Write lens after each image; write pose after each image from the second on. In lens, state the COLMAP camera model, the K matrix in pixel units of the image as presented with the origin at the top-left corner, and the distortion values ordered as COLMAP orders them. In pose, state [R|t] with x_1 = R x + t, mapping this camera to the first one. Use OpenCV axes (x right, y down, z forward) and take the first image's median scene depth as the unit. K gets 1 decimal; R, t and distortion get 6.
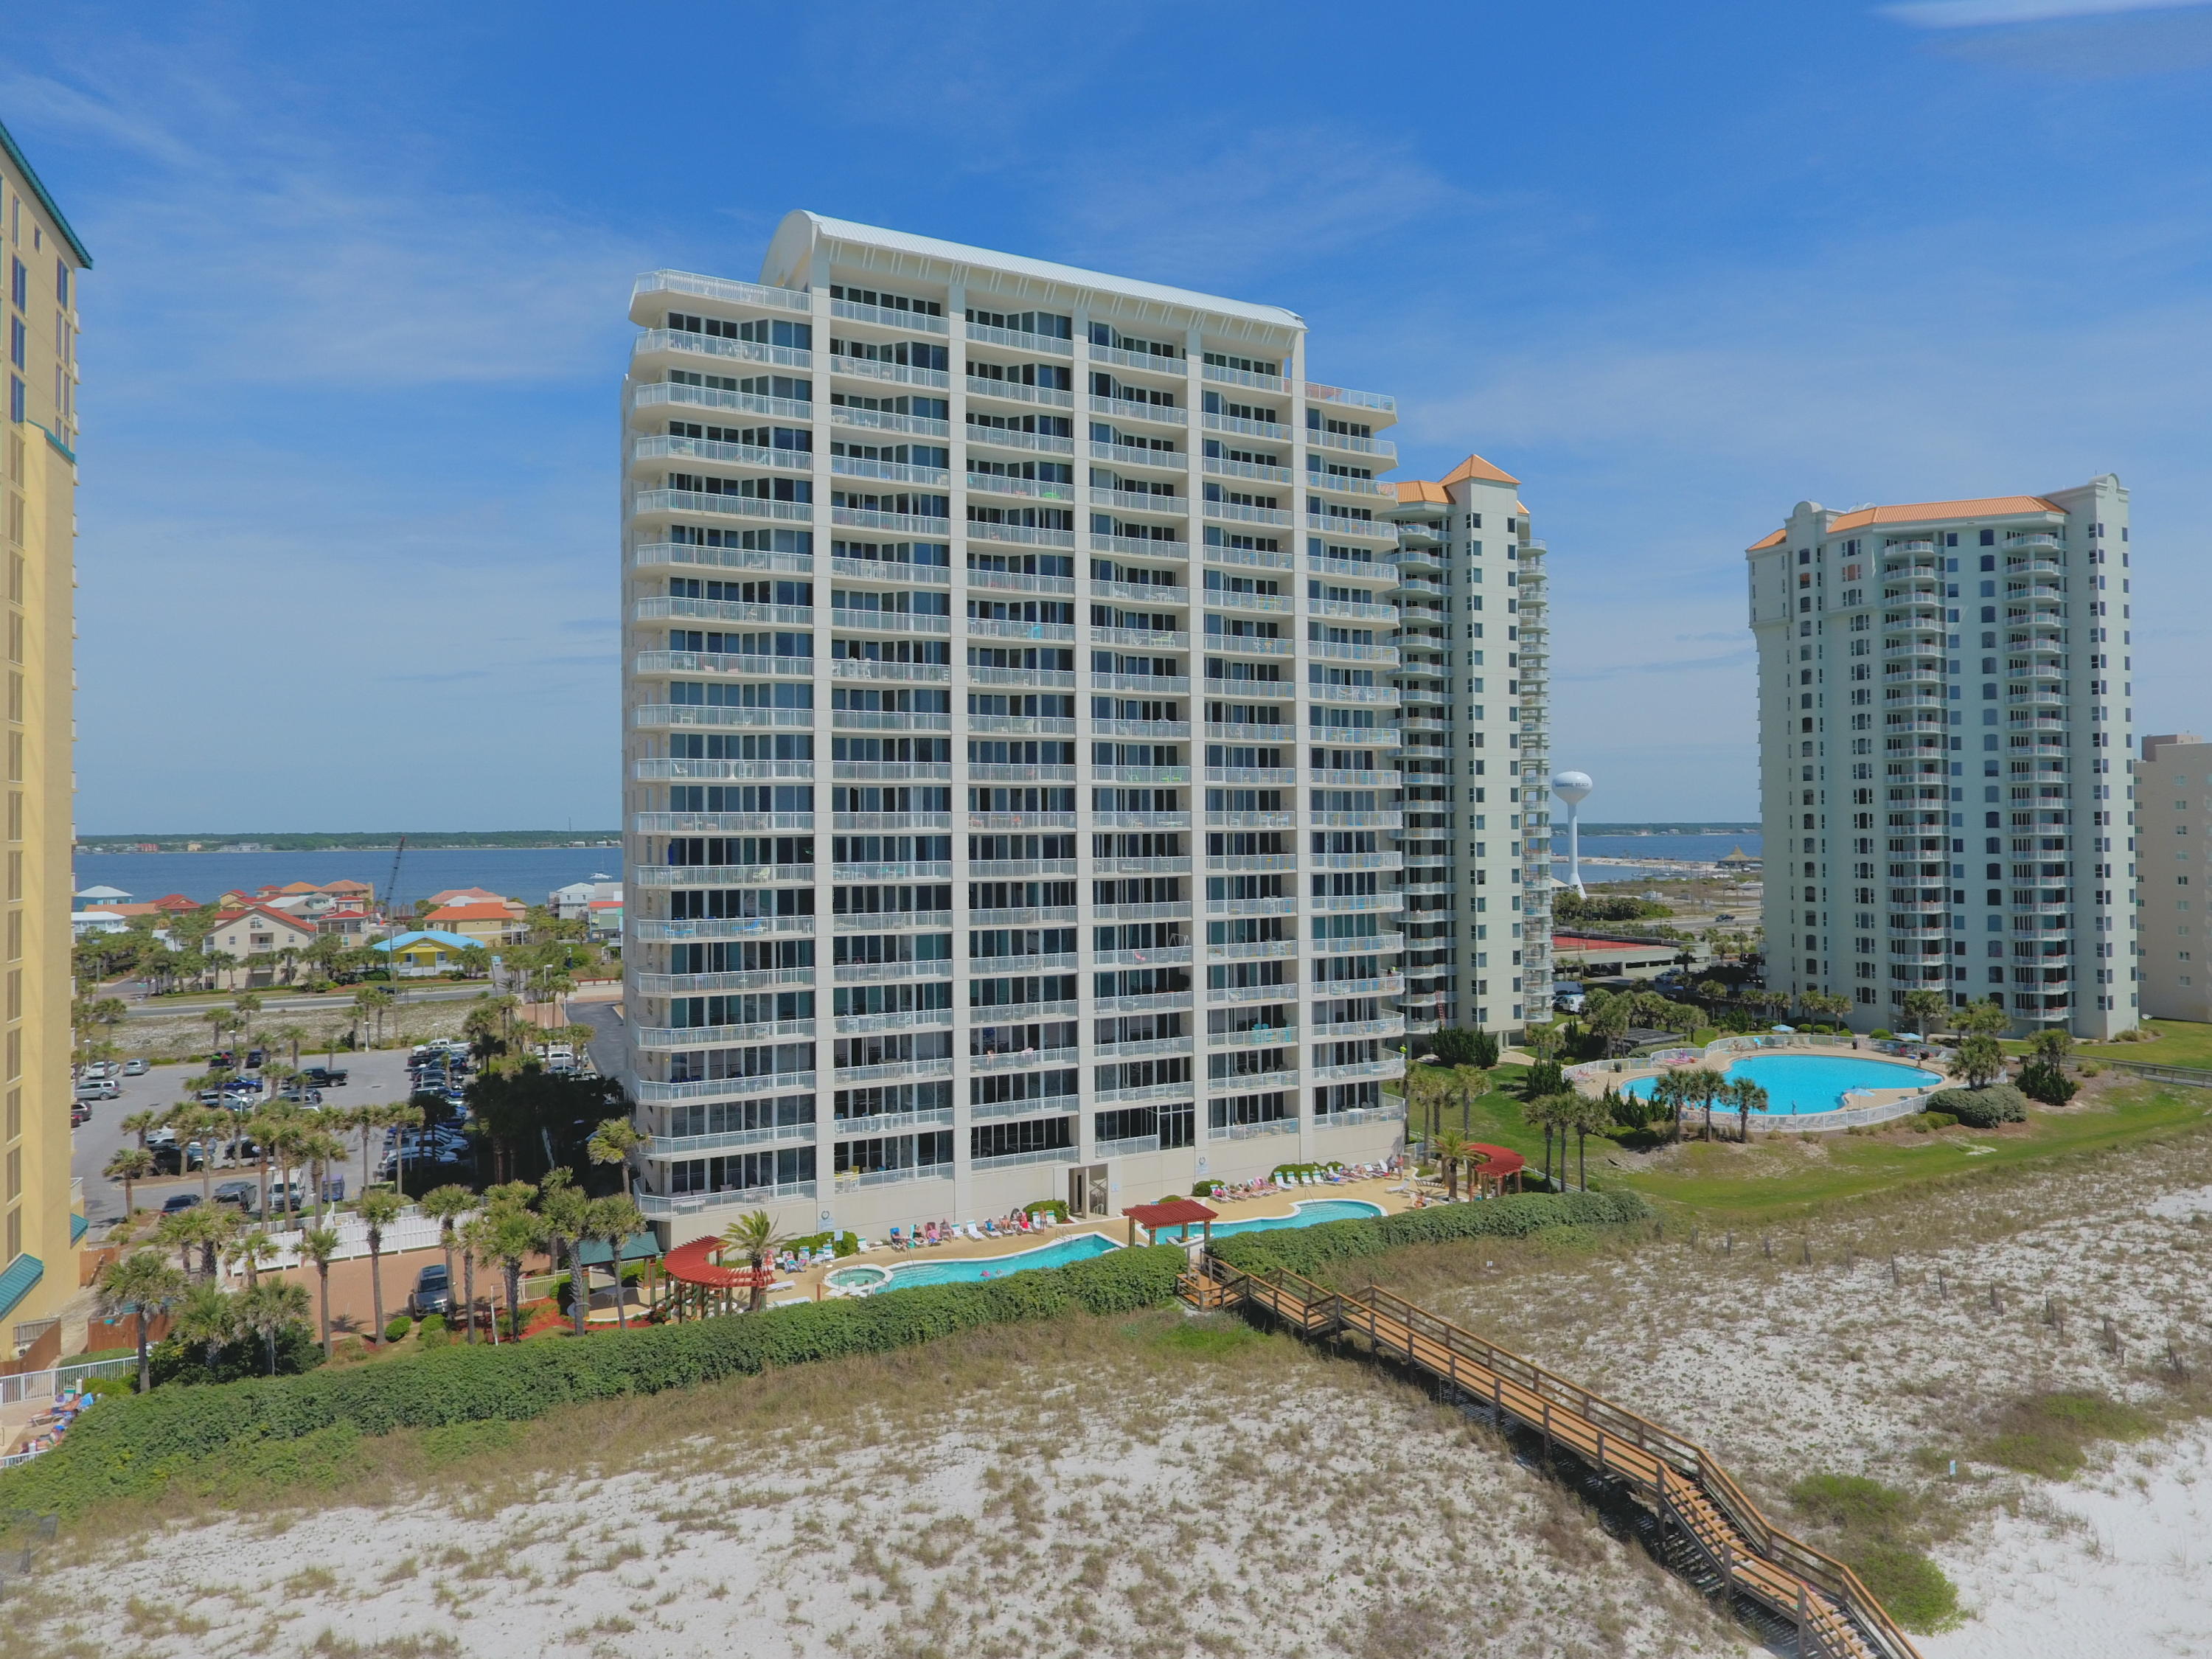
lens RADIAL K [[1279.6, 0, 1111.5], [0, 1279.6, 807.0], [0, 0, 1]] dist [0.000153, -0.002239]
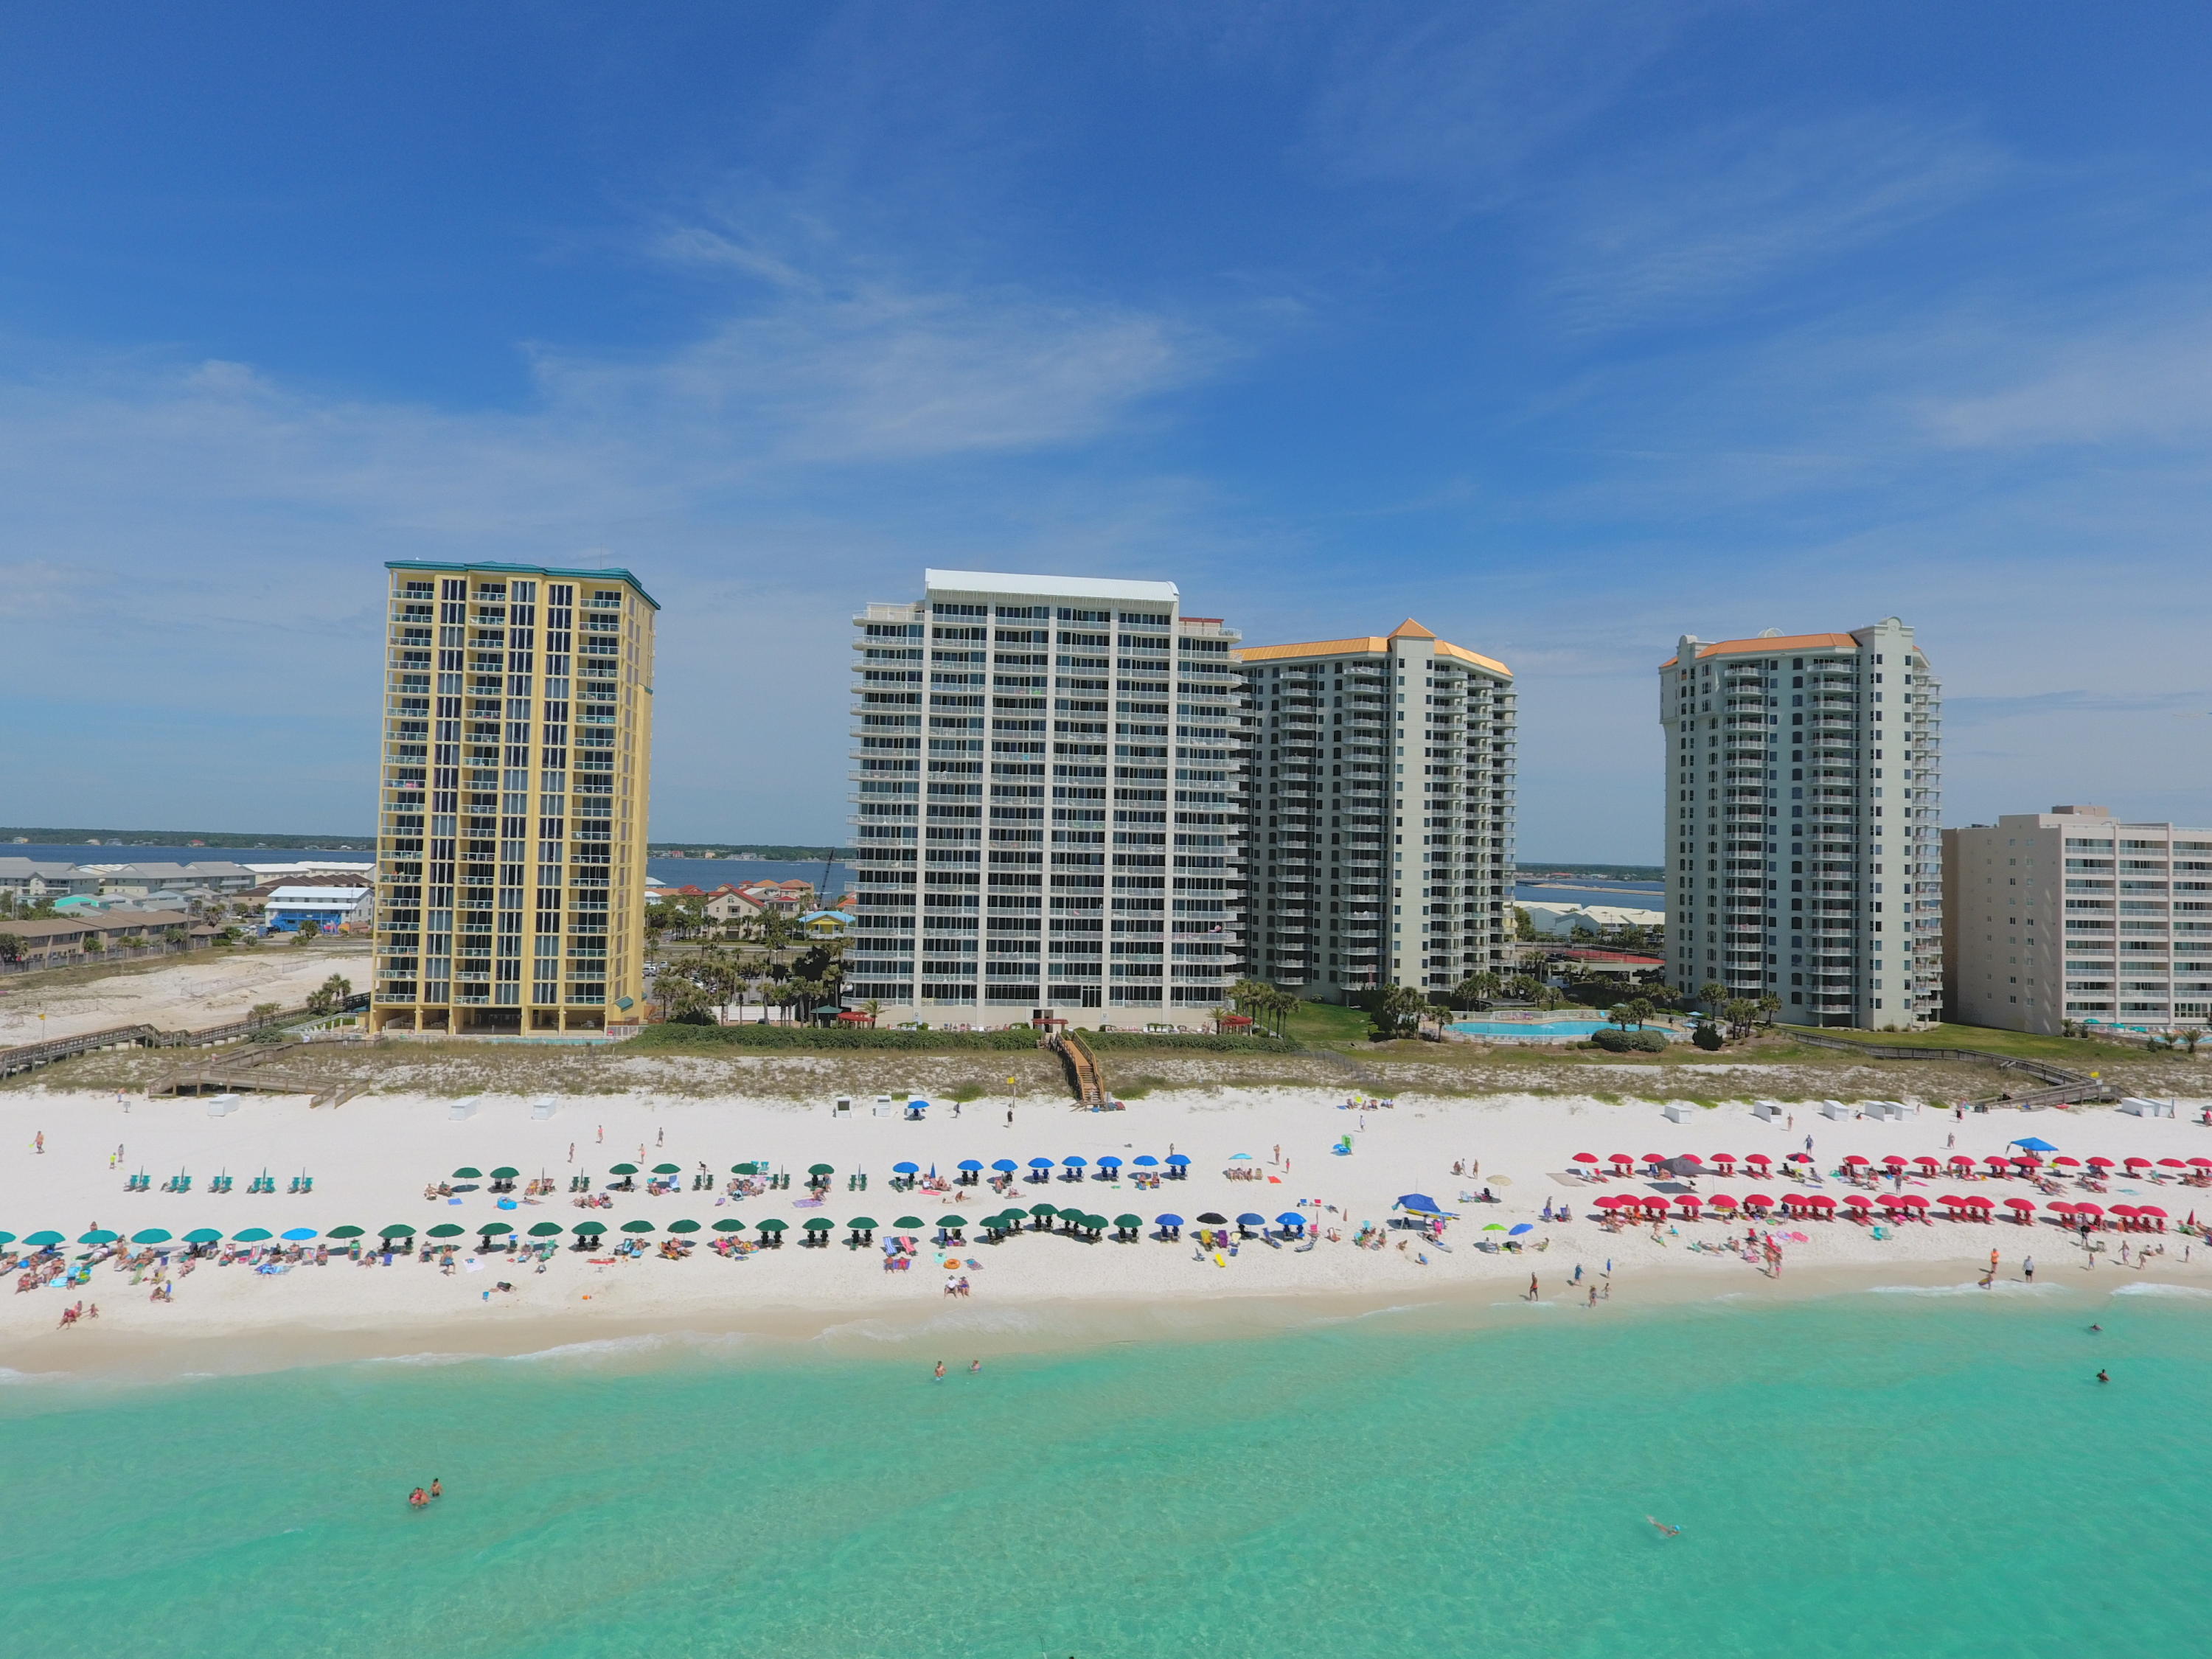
lens RADIAL K [[1277.5, 0, 1114.0], [0, 1277.5, 813.2], [0, 0, 1]] dist [-0.004198, -0.000283]
pose [[0.949828, 0.020496, -0.312099, 0.682445], [-0.026409, 0.999543, -0.014731, -0.014138], [0.311654, 0.022234, 0.949935, -0.892408]]
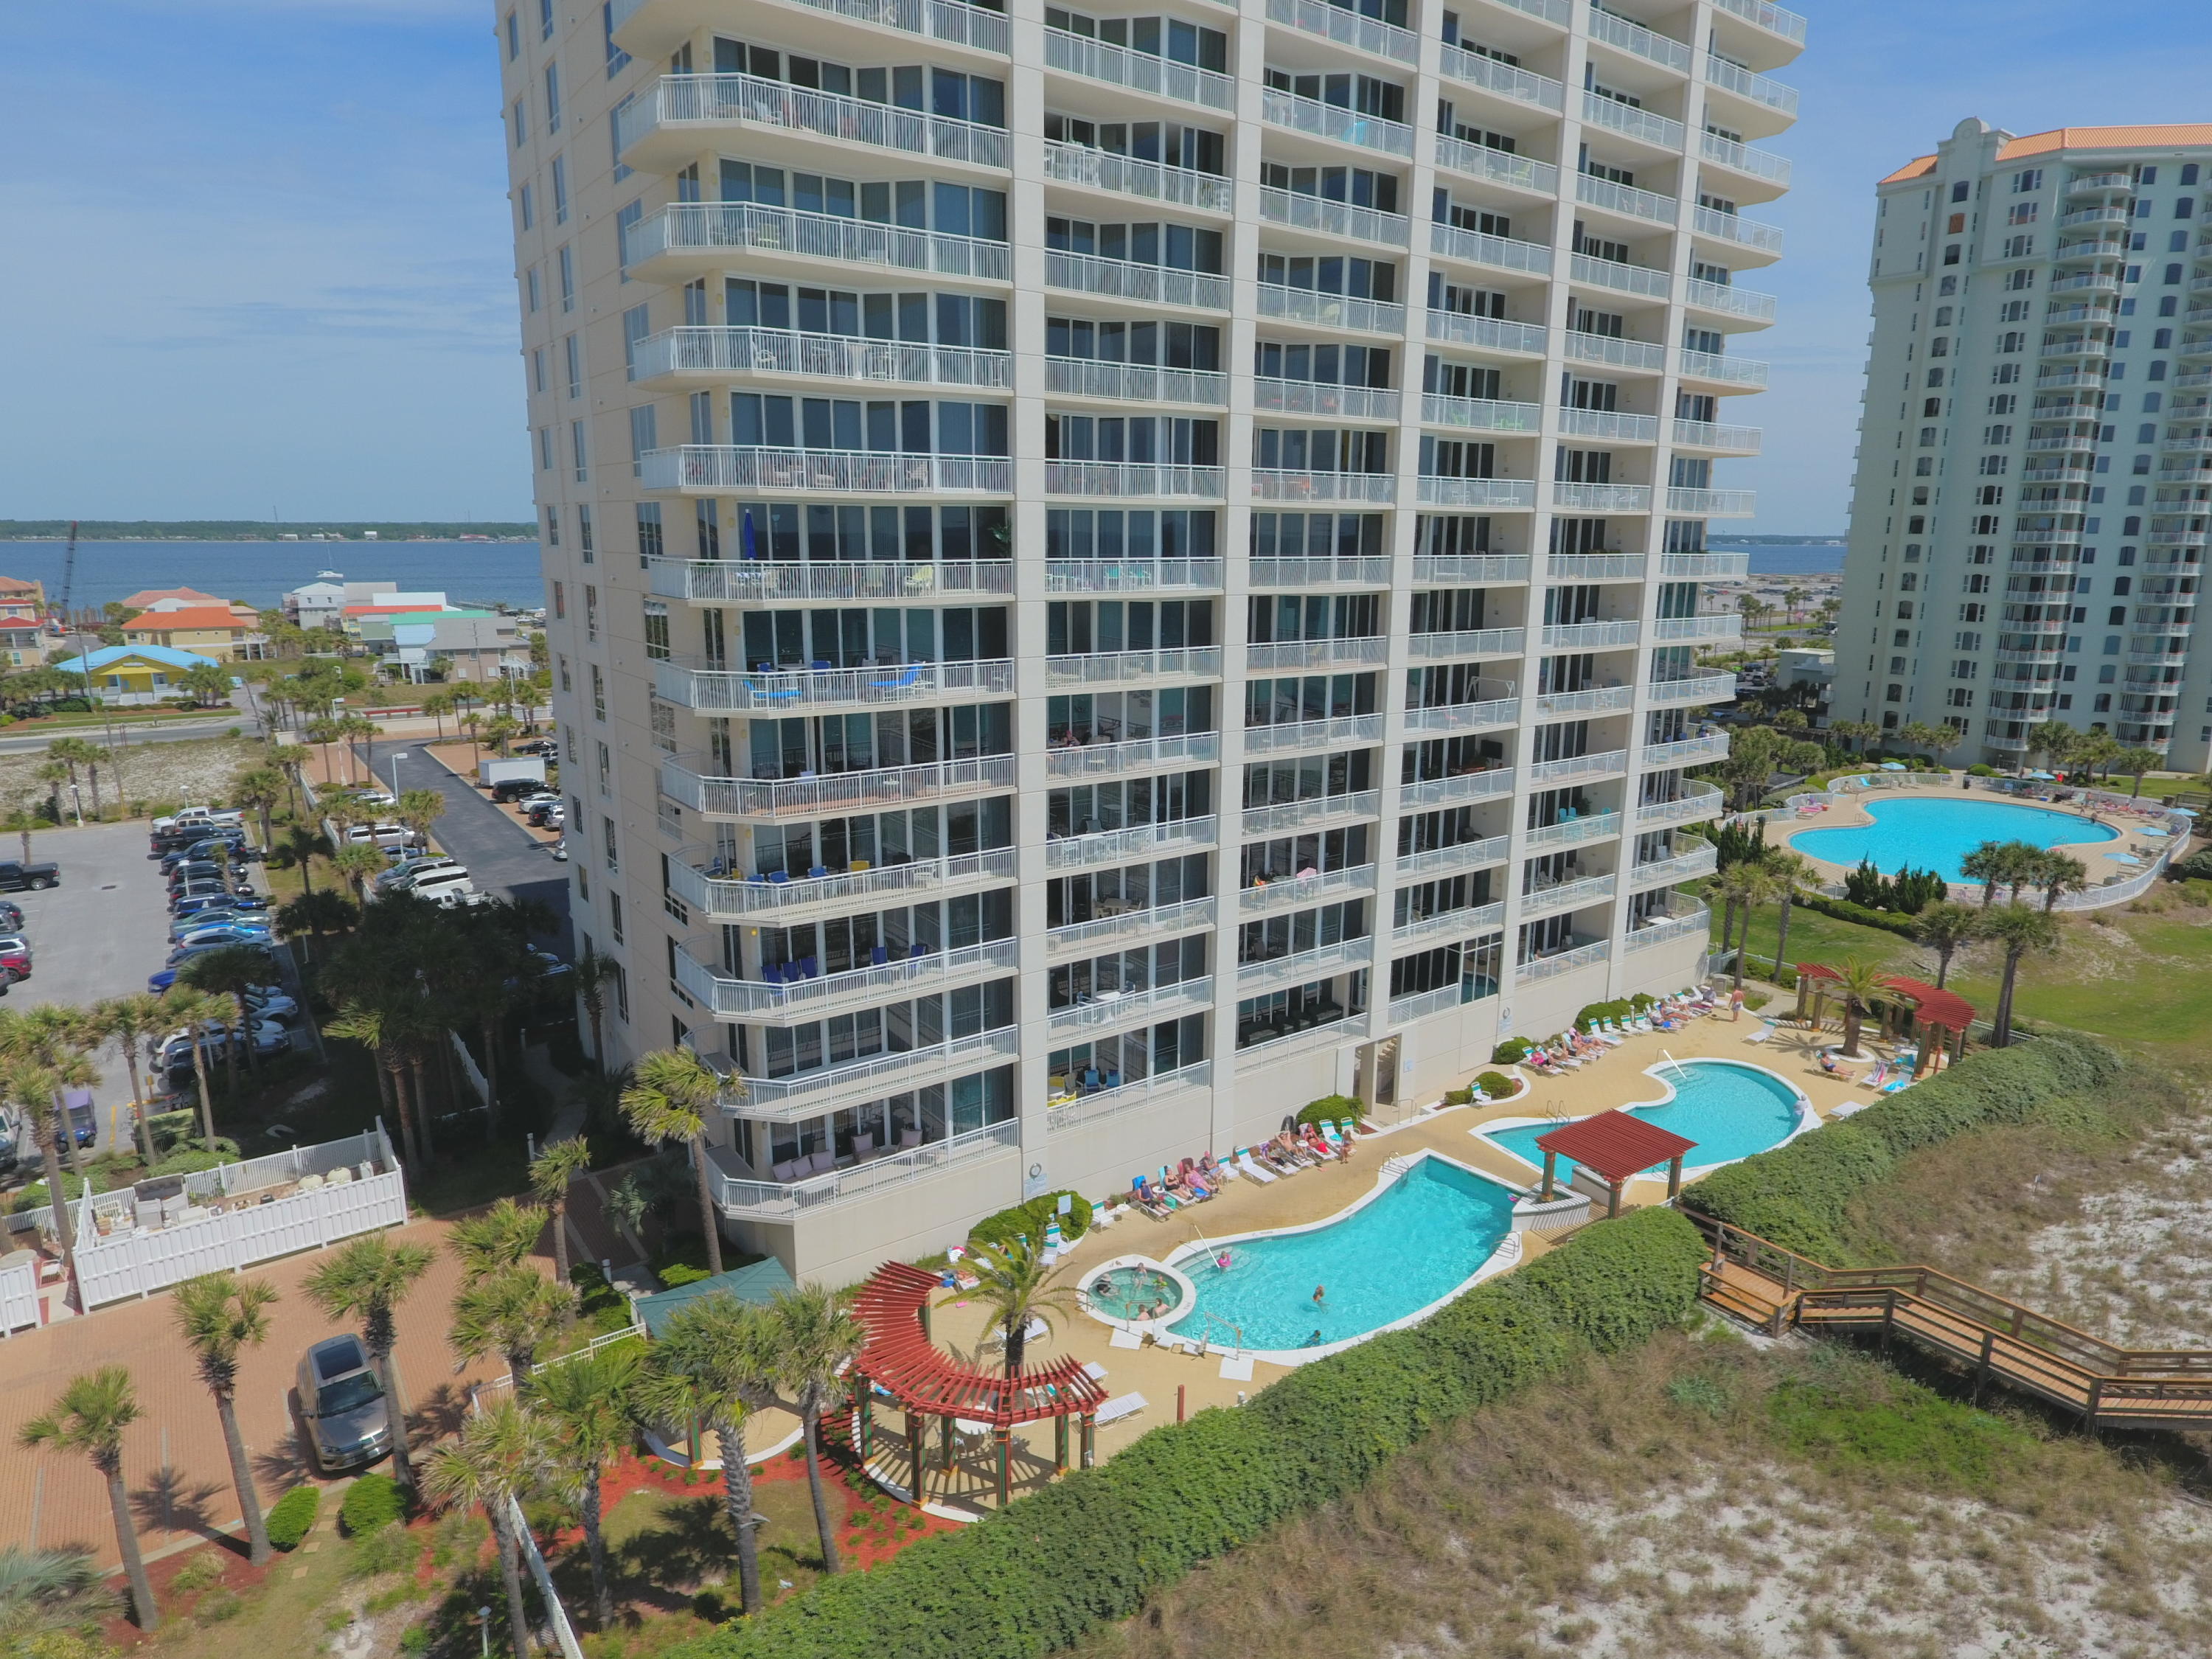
lens RADIAL K [[1277.5, 0, 1114.0], [0, 1277.5, 813.2], [0, 0, 1]] dist [-0.004198, -0.000283]
pose [[0.985369, -0.021799, 0.169034, -0.236172], [-0.018141, 0.972737, 0.231199, 0.019905], [-0.169465, -0.230883, 0.958110, 0.393872]]
